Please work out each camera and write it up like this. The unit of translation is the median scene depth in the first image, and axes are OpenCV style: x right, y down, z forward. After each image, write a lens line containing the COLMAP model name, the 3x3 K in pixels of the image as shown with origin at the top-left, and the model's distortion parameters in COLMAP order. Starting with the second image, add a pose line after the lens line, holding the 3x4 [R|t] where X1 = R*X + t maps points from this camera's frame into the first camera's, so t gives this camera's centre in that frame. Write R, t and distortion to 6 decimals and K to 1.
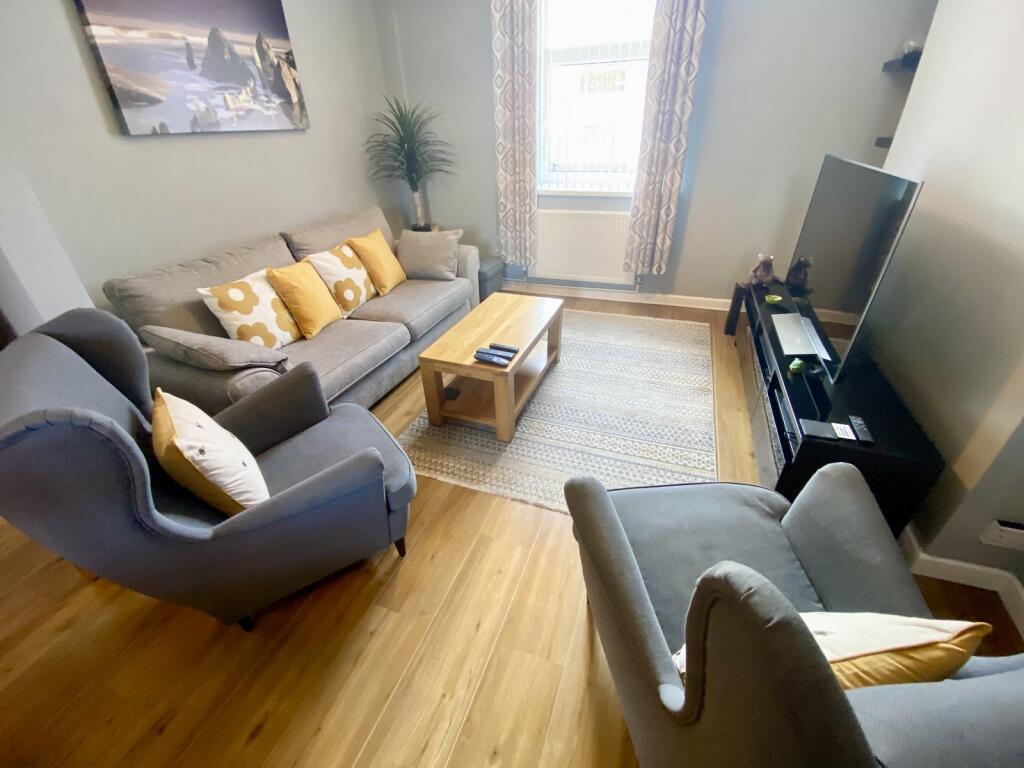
lens RADIAL K [[418.2, 0, 508.9], [0, 418.2, 373.7], [0, 0, 1]] dist [0.026068, -0.030279]
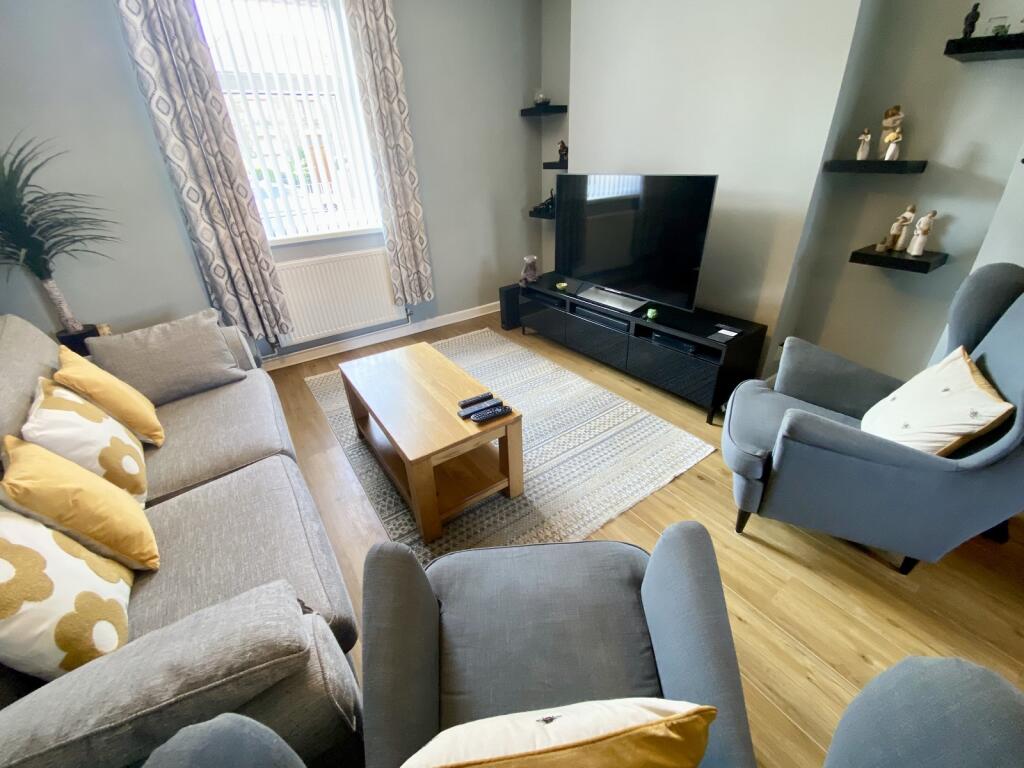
lens RADIAL K [[413.5, 0, 507.5], [0, 413.5, 379.5], [0, 0, 1]] dist [0.003689, -0.012050]
pose [[0.564958, -0.385689, 0.729429, -0.394780], [0.441142, 0.888262, 0.127999, -0.122988], [-0.697292, 0.249468, 0.671975, 0.263935]]
